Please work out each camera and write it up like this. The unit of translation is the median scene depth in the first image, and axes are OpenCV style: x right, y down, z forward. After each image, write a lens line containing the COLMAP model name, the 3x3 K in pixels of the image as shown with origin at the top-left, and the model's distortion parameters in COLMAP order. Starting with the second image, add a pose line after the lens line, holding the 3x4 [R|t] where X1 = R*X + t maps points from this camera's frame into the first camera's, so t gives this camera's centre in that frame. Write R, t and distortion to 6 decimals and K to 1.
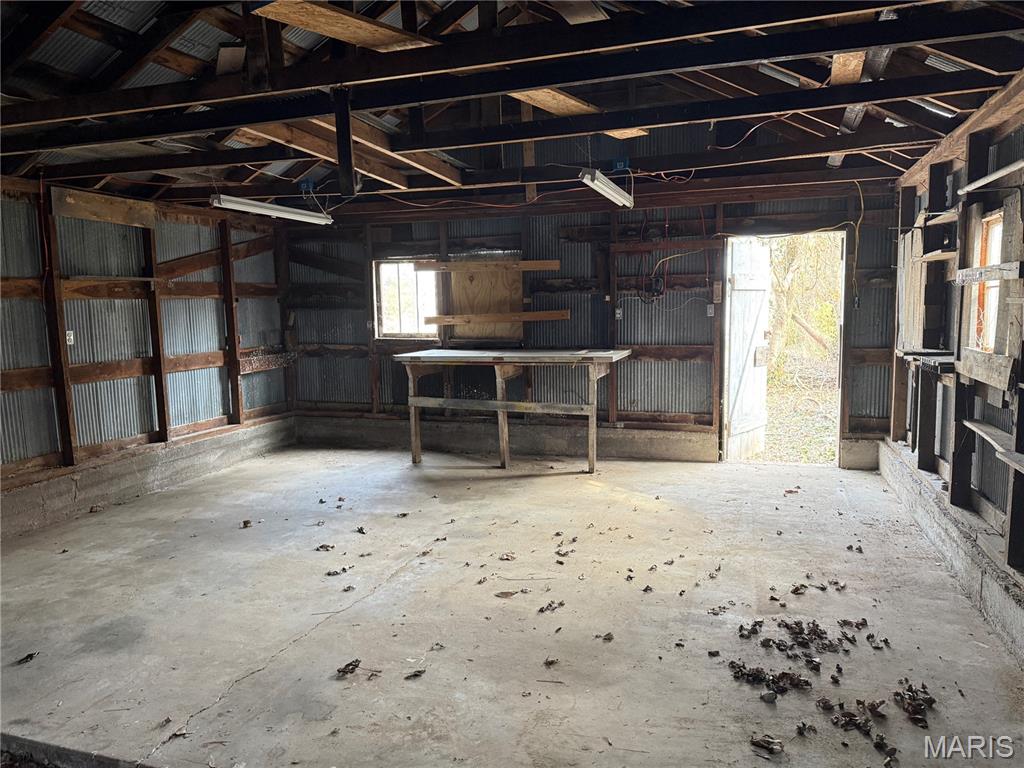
lens RADIAL K [[708.1, 0, 514.2], [0, 708.1, 385.7], [0, 0, 1]] dist [0.140866, -0.255584]
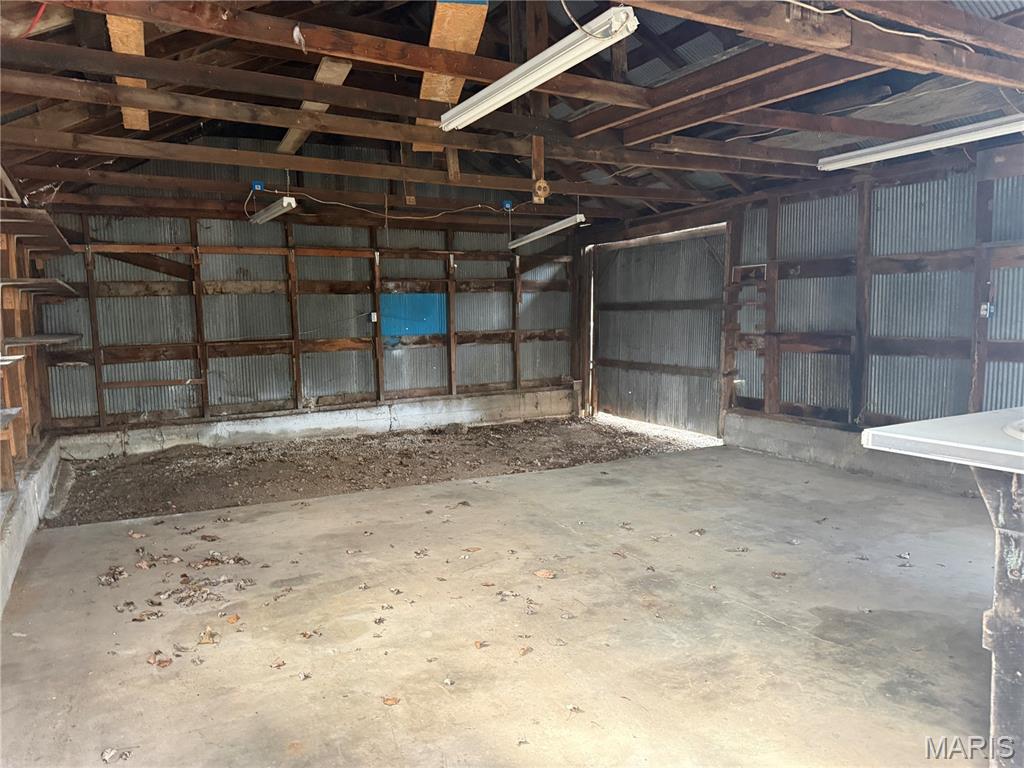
lens RADIAL K [[708.1, 0, 514.2], [0, 708.1, 385.7], [0, 0, 1]] dist [0.140866, -0.255584]
pose [[-0.674474, 0.107624, -0.730412, 0.592649], [-0.053905, 0.979499, 0.194103, -0.143128], [0.736328, 0.170290, -0.654846, 1.420137]]
